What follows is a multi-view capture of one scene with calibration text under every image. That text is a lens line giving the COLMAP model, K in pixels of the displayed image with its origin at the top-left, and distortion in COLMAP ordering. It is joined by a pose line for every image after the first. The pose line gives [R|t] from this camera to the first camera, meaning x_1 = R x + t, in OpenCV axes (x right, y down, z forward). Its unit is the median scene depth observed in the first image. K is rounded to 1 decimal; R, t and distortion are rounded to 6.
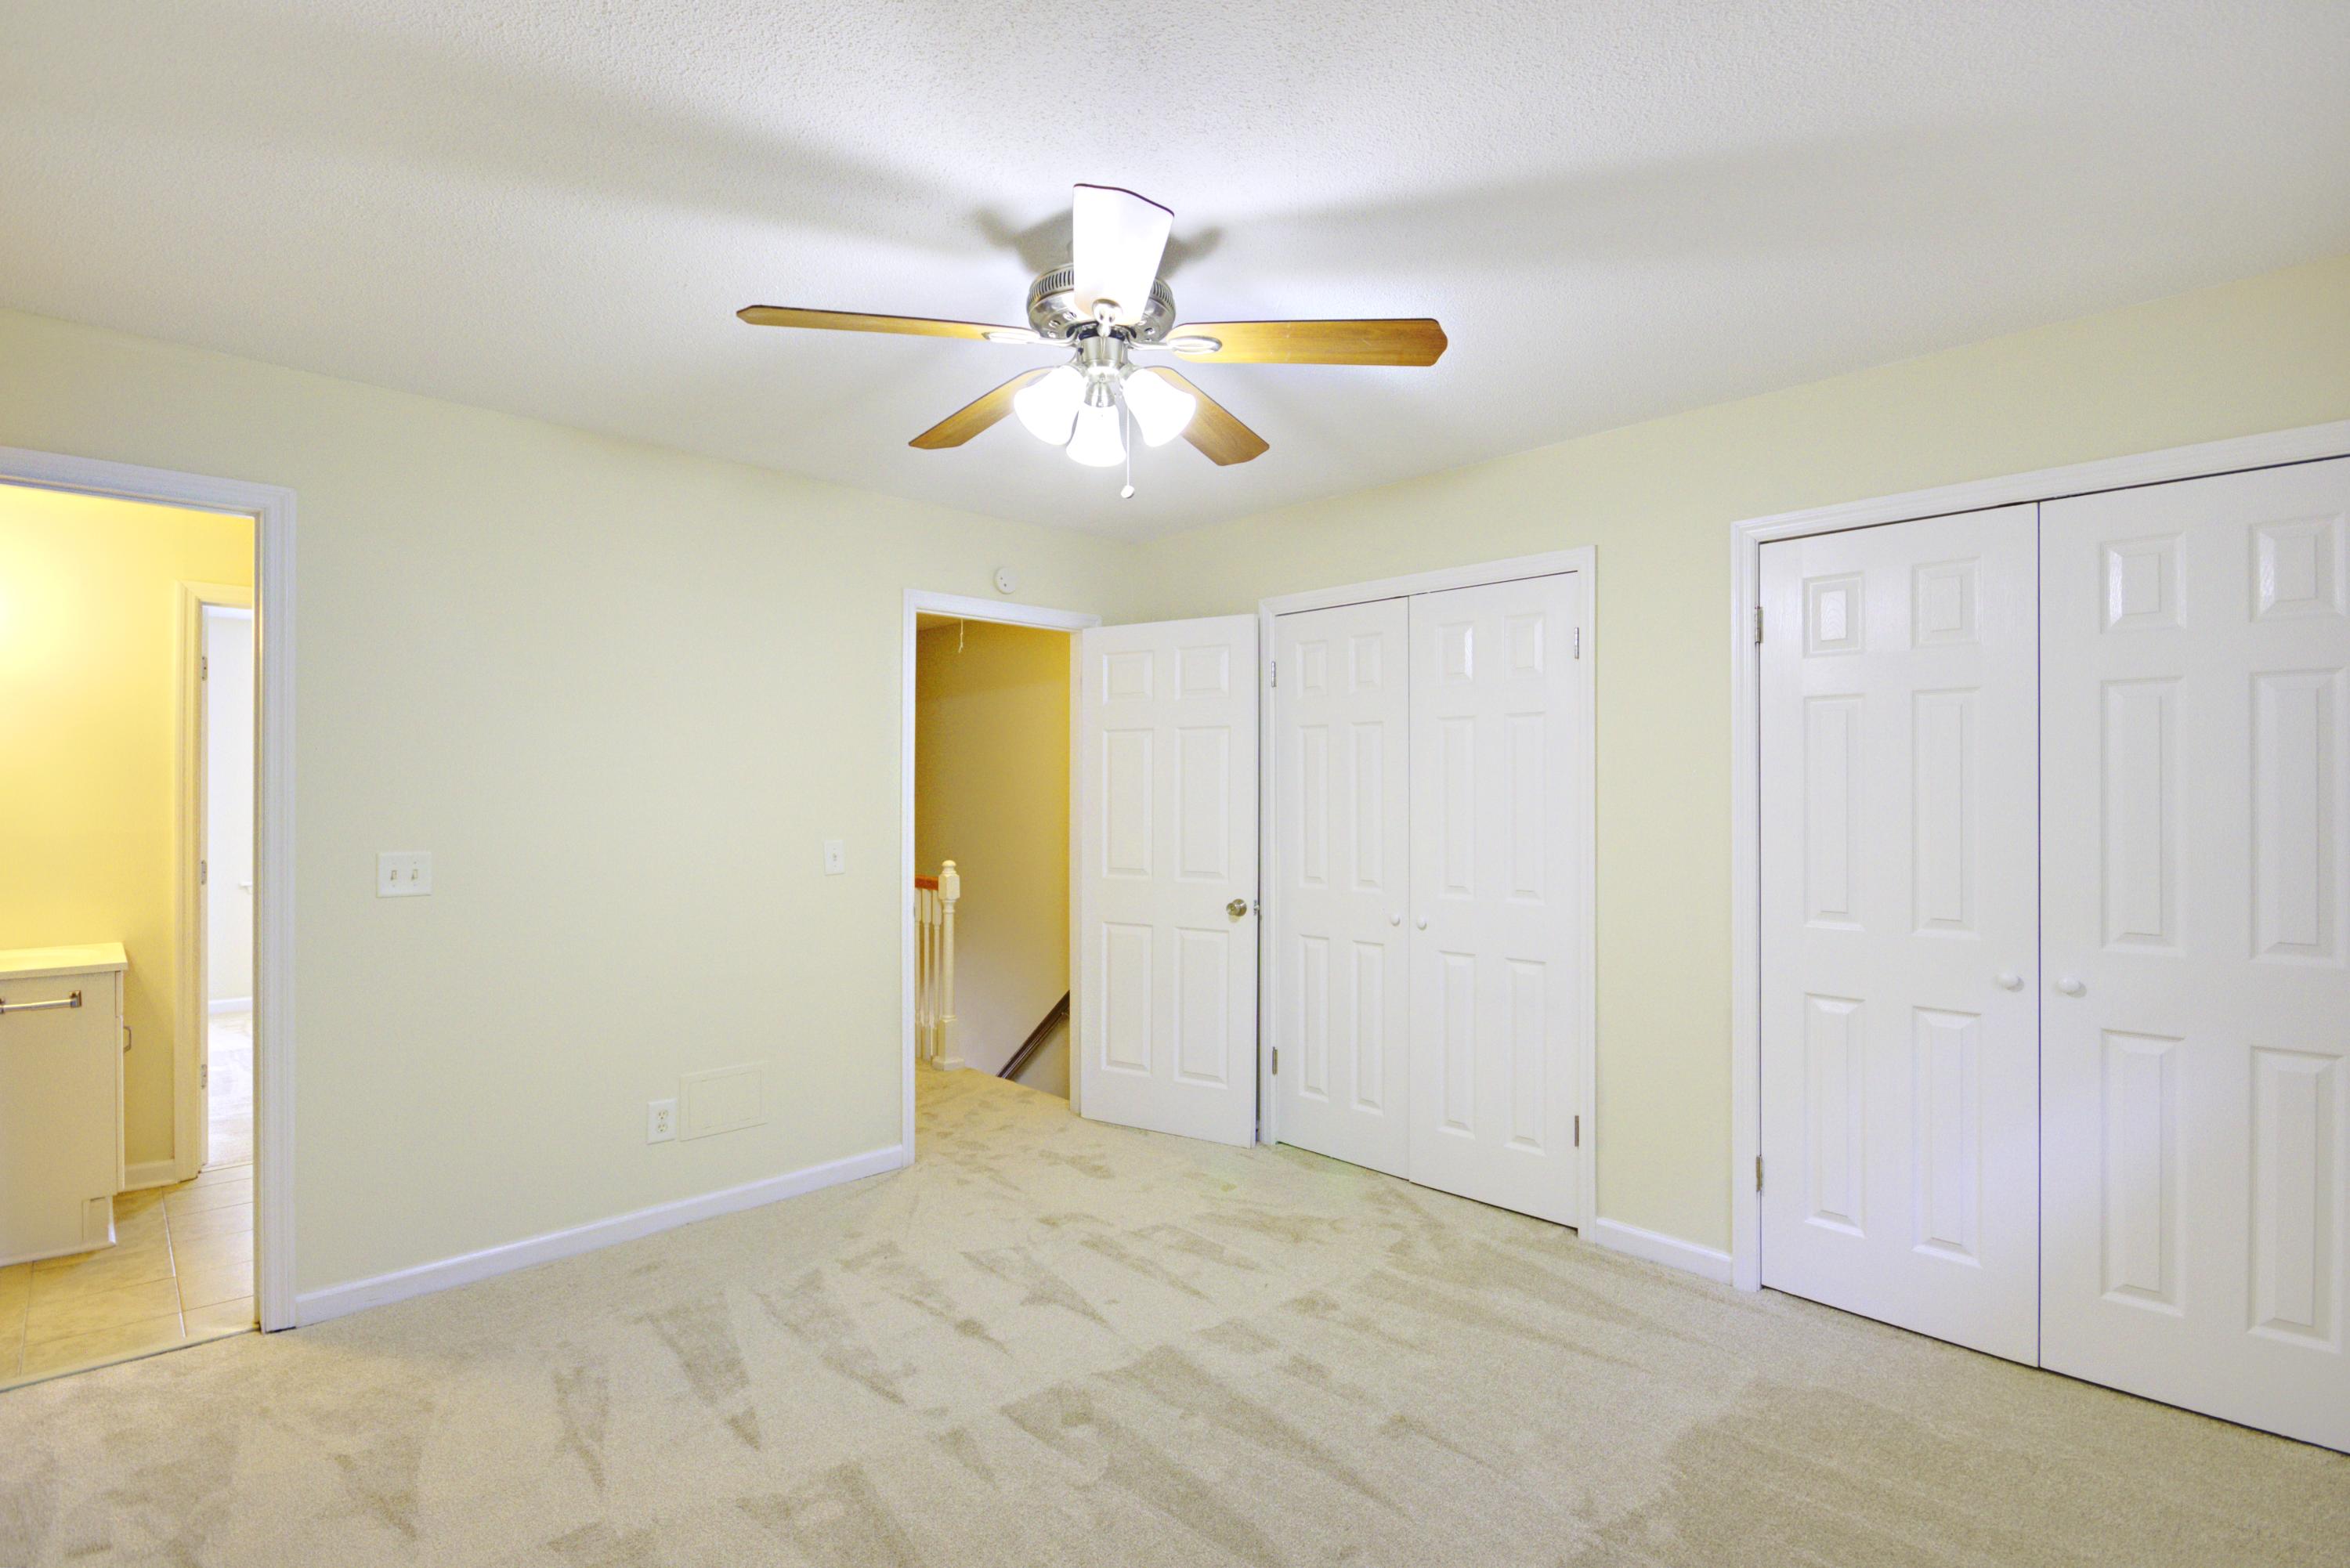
lens RADIAL K [[1088.8, 0, 1183.2], [0, 1088.8, 784.8], [0, 0, 1]] dist [0.001383, -0.001378]
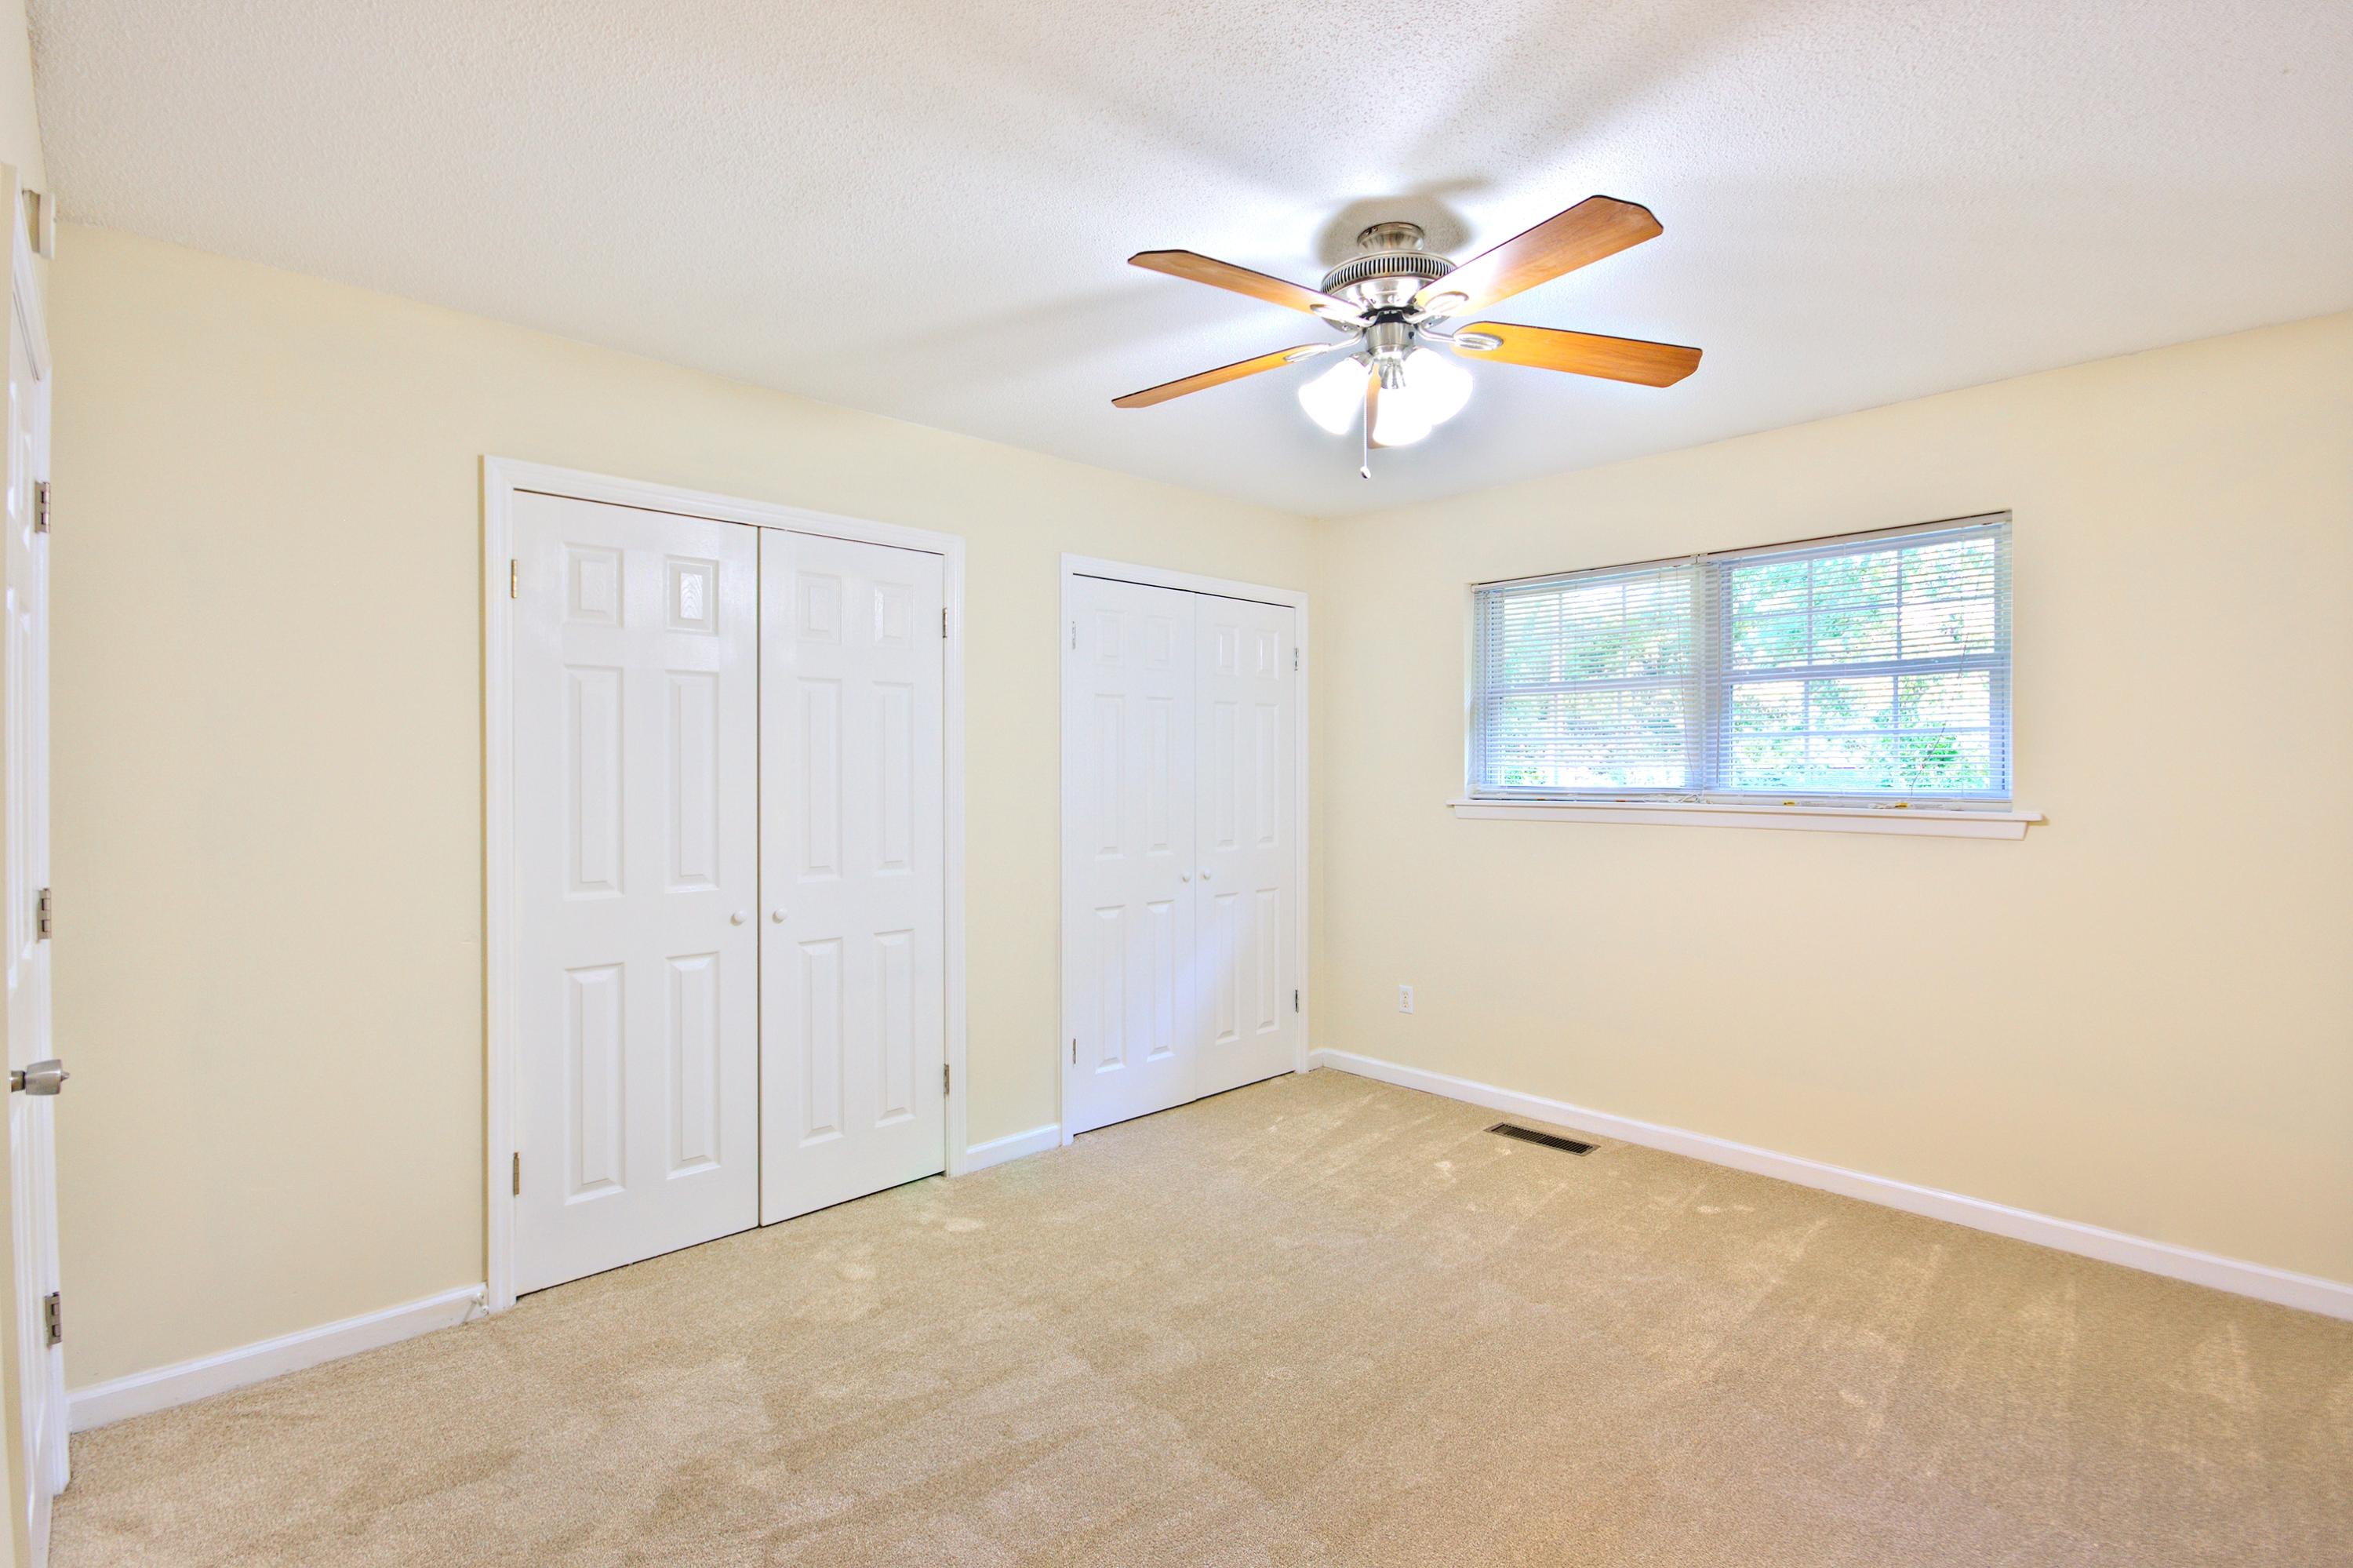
lens RADIAL K [[1116.7, 0, 1177.1], [0, 1116.7, 771.2], [0, 0, 1]] dist [0.039514, -0.000197]
pose [[0.025783, -0.006235, 0.999648, -0.800049], [-0.008729, 0.999941, 0.006462, 0.006289], [-0.999629, -0.008892, 0.025727, 0.813955]]
